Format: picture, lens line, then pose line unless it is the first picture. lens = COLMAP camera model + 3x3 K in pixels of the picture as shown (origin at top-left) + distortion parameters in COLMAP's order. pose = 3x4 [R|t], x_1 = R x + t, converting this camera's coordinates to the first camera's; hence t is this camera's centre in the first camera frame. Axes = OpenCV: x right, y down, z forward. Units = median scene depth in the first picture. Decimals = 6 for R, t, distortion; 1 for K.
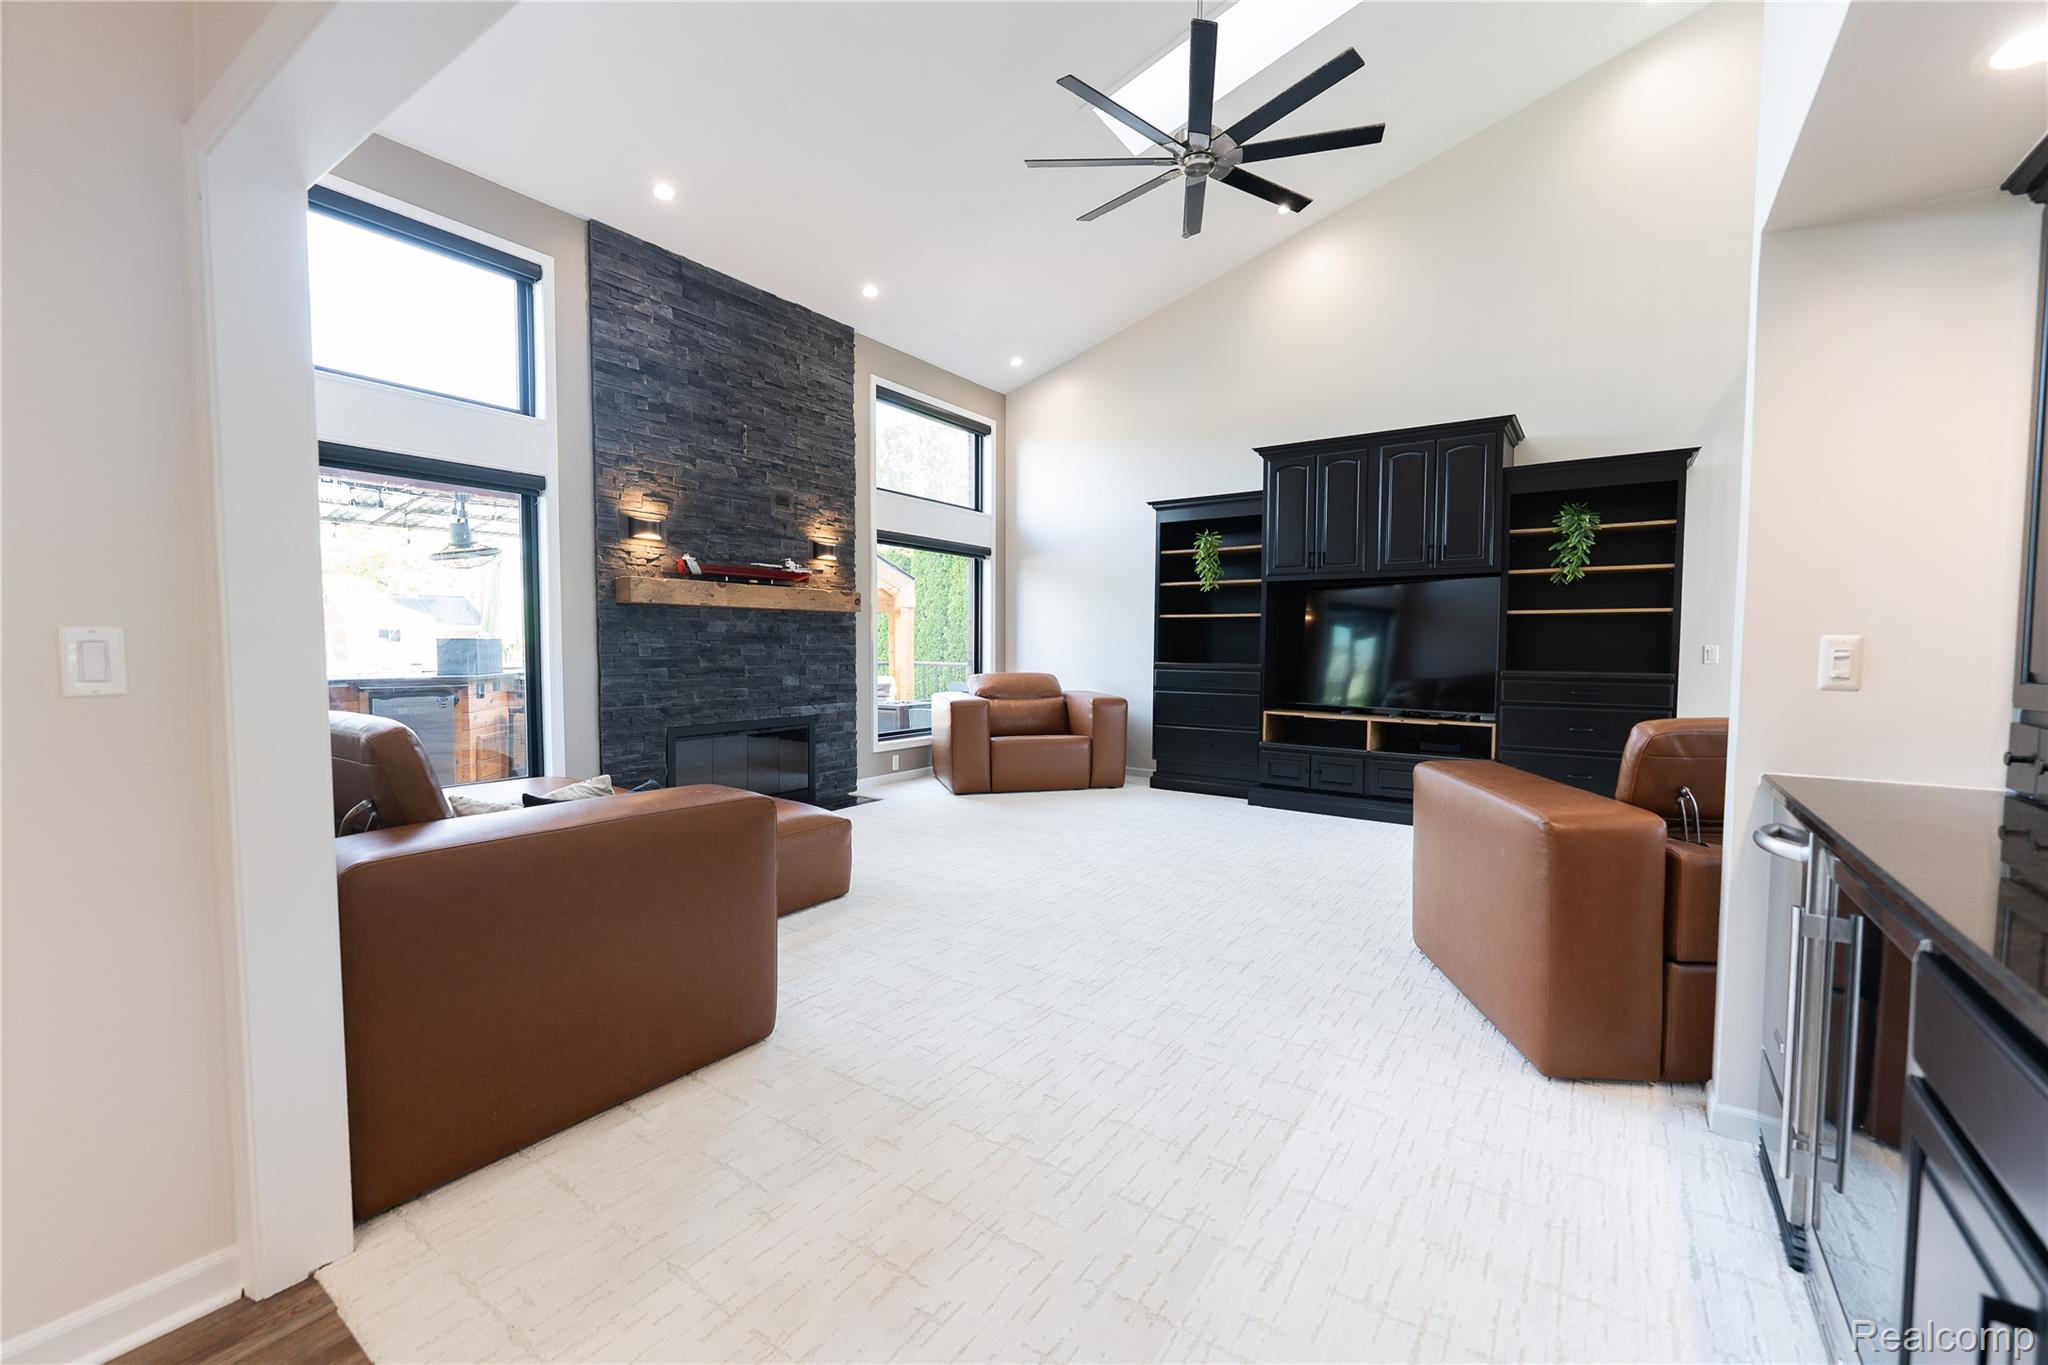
lens RADIAL K [[823.5, 0, 1035.6], [0, 823.5, 676.8], [0, 0, 1]] dist [0.002395, -0.001713]
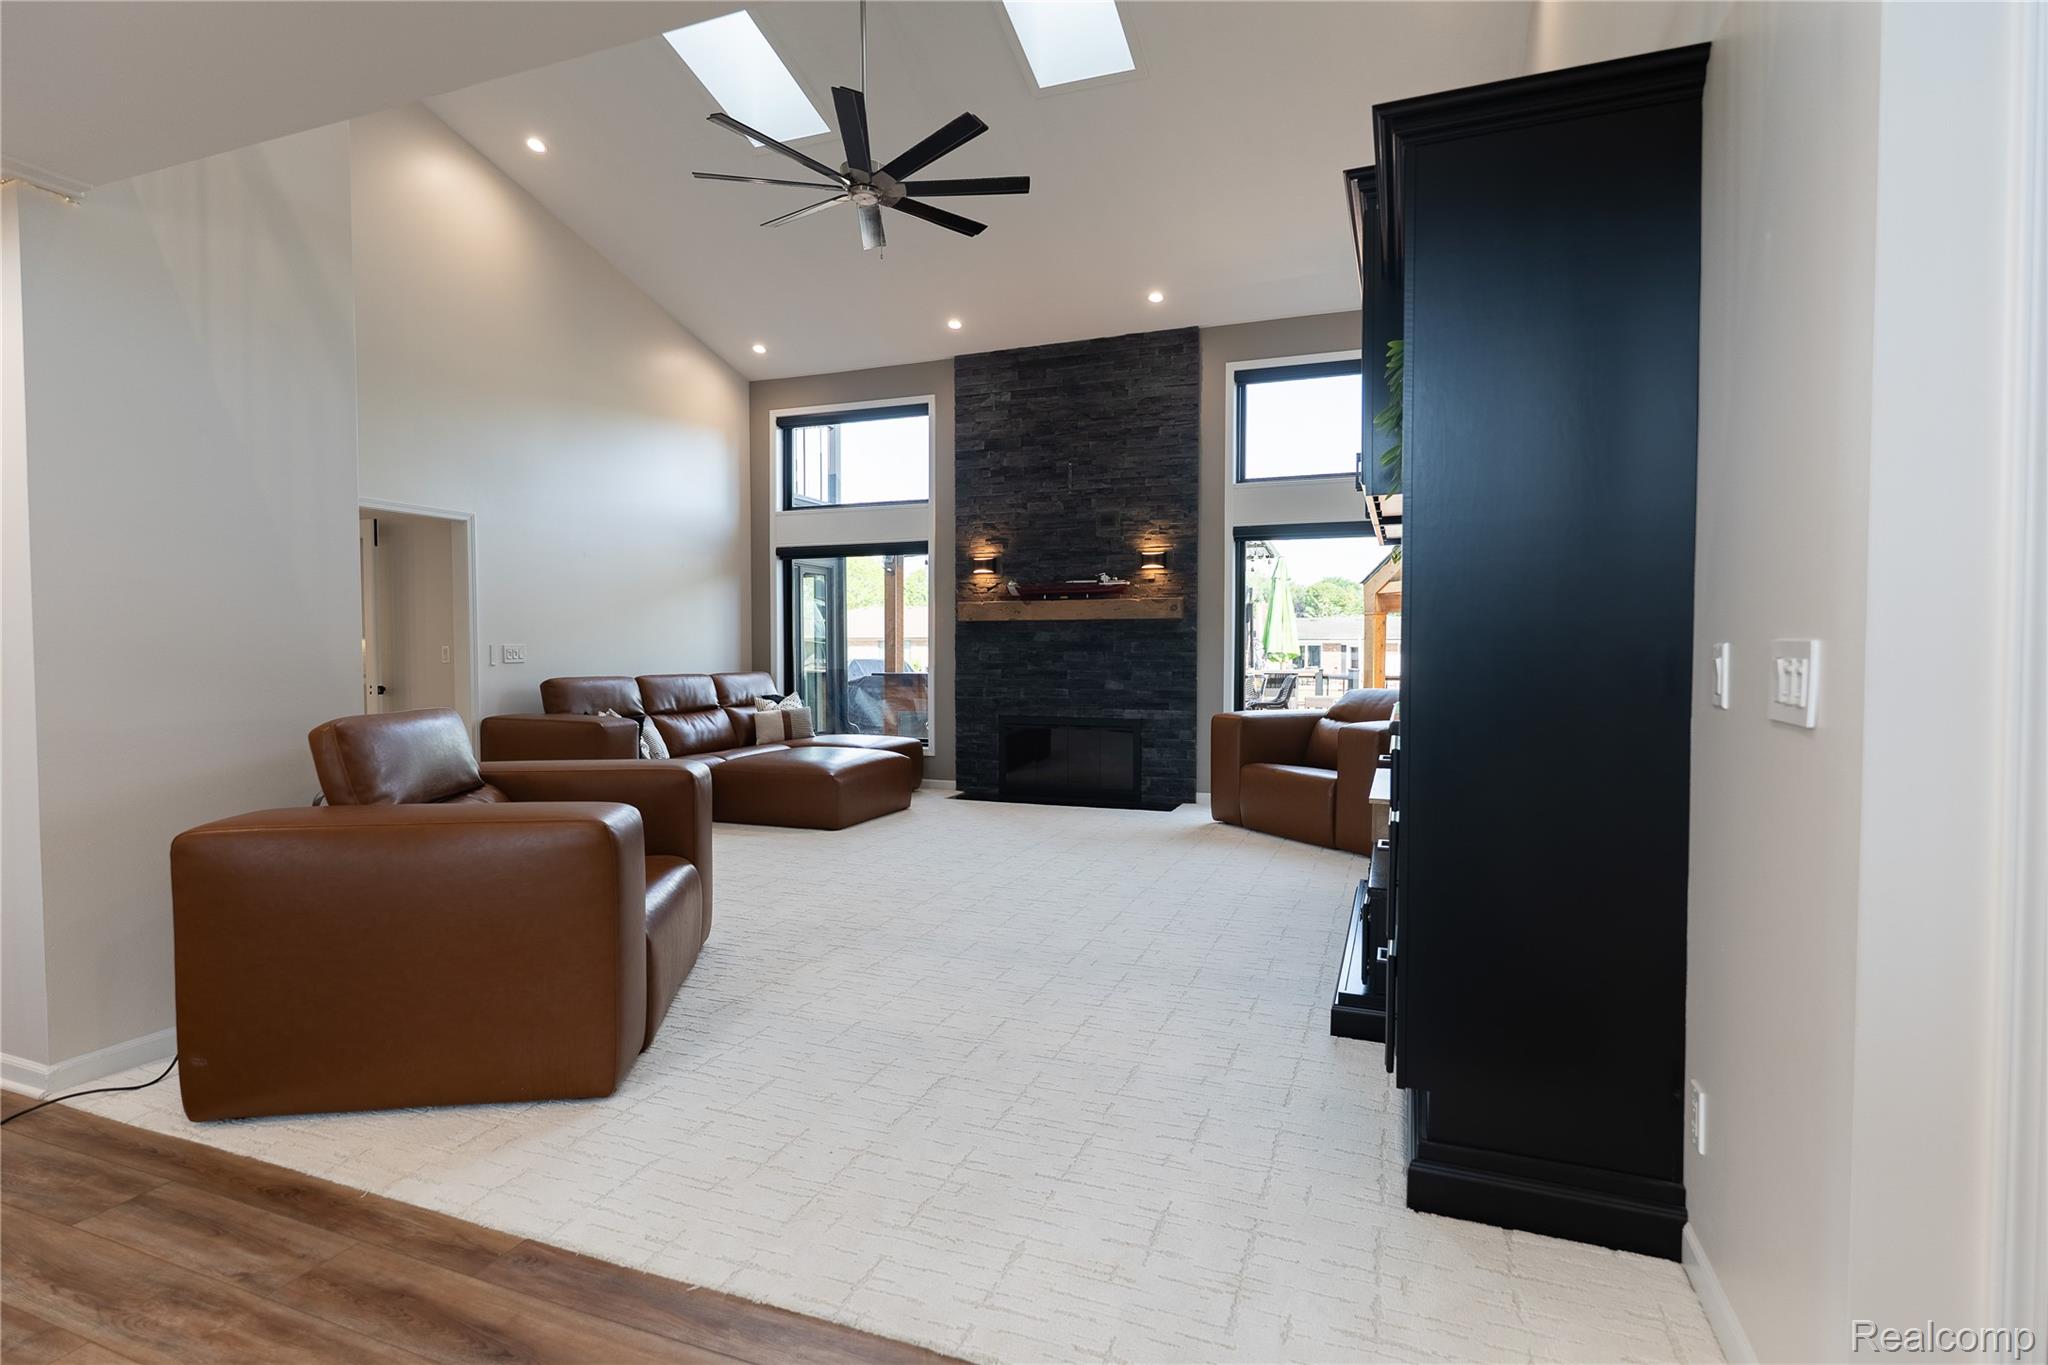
lens RADIAL K [[984.0, 0, 1031.0], [0, 984.0, 692.7], [0, 0, 1]] dist [-0.000855, -0.000581]
pose [[0.230106, 0.030269, -0.972695, 0.986351], [-0.042731, 0.998866, 0.020974, -0.008080], [0.972227, 0.036738, 0.231139, 0.627614]]
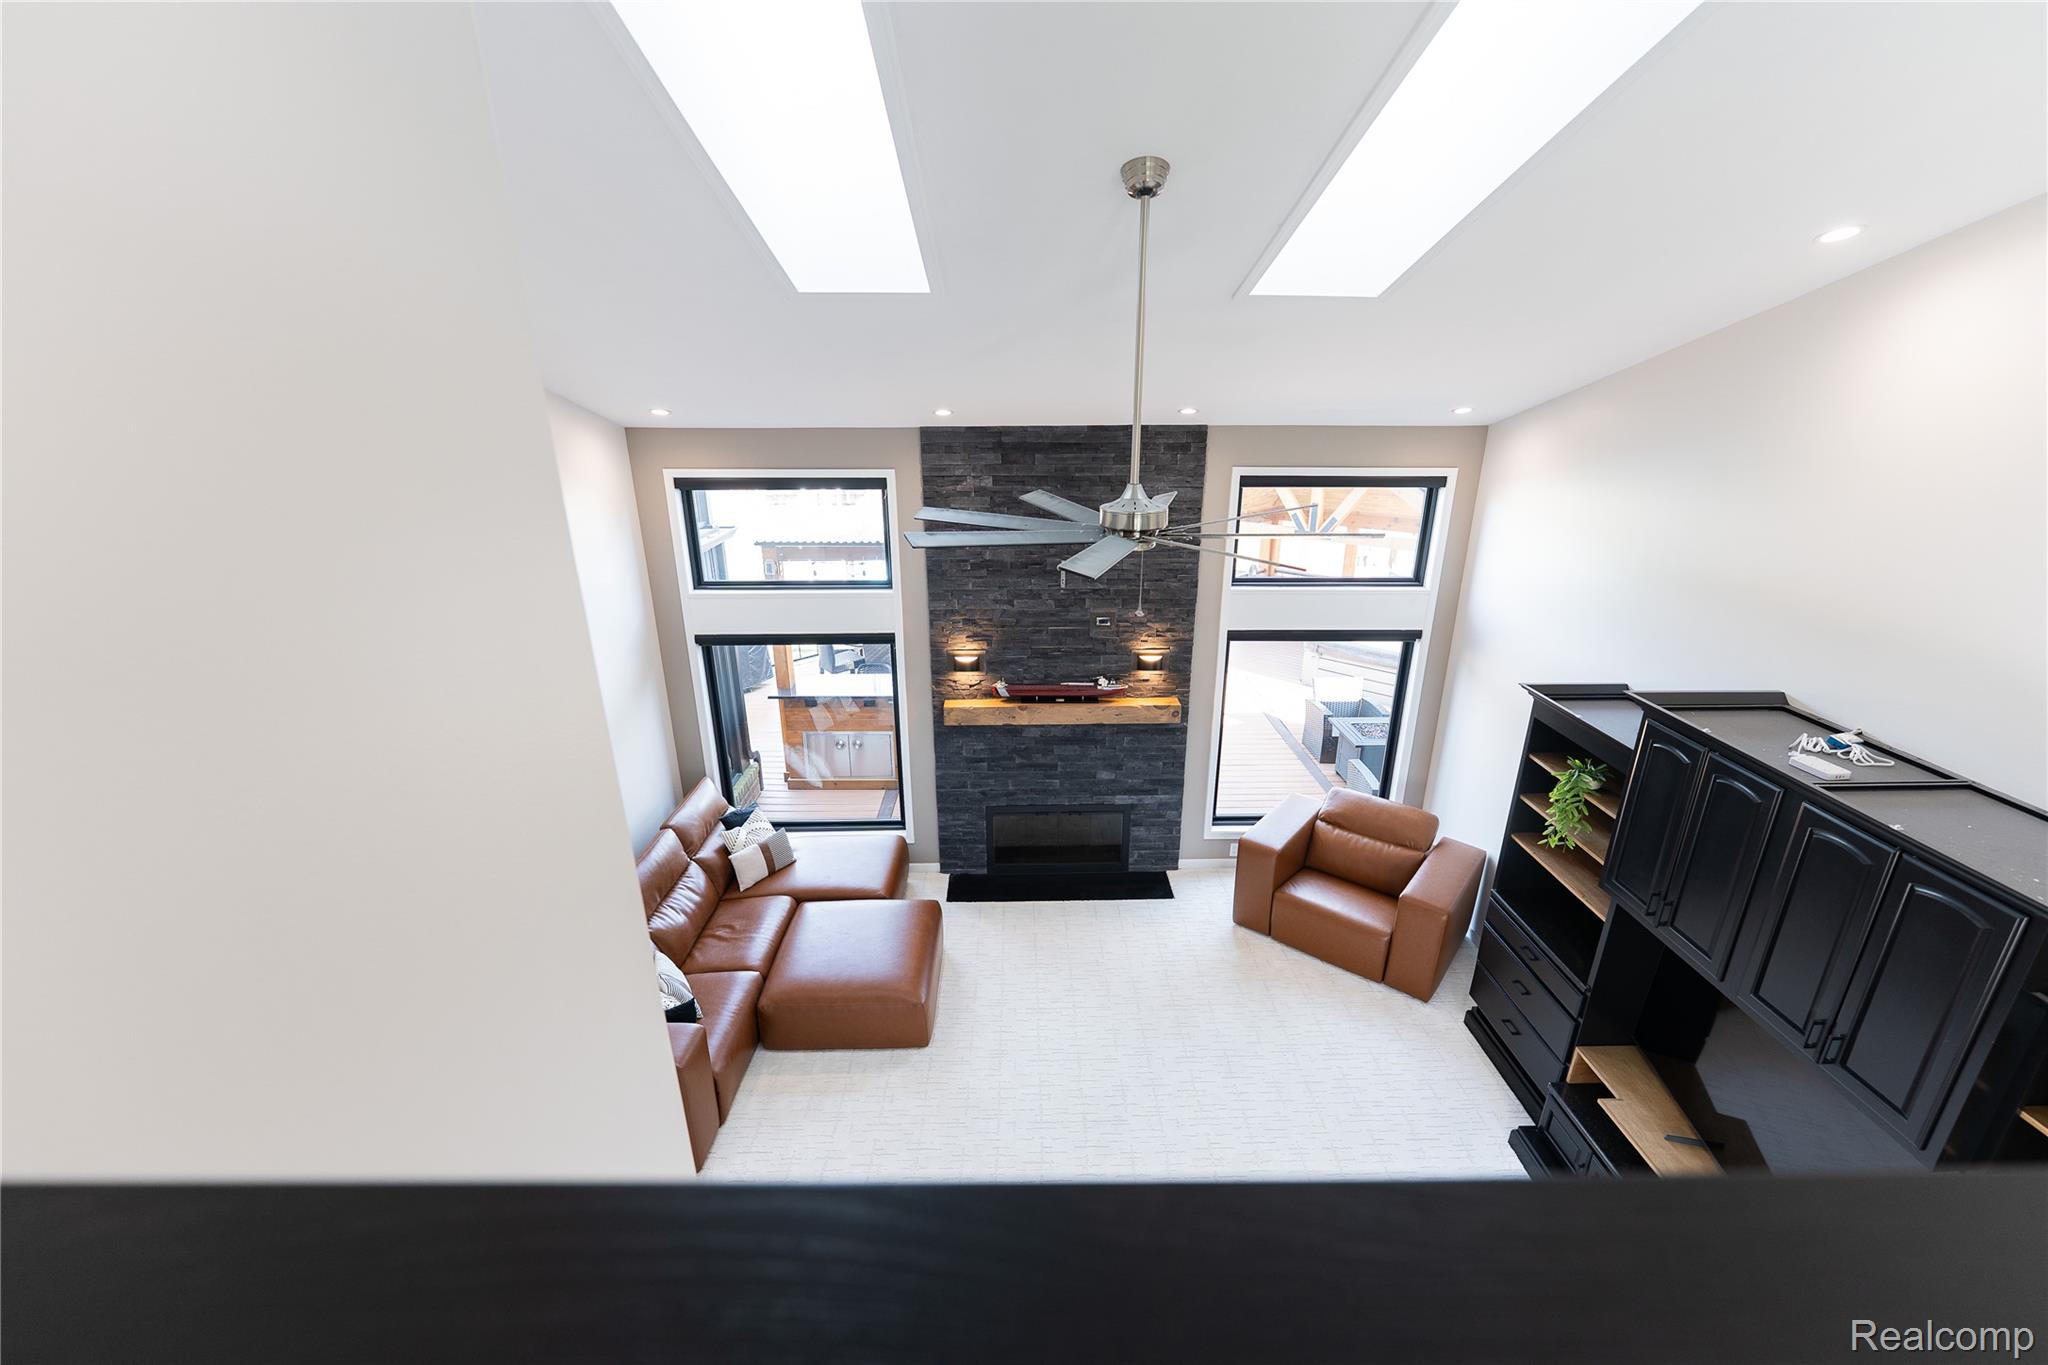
lens RADIAL K [[823.5, 0, 1025.5], [0, 823.5, 684.7], [0, 0, 1]] dist [0.002395, -0.001713]
pose [[0.579958, 0.266361, -0.769871, 0.494350], [-0.030600, 0.951492, 0.306147, -0.475974], [0.814072, -0.153995, 0.559976, 0.319786]]
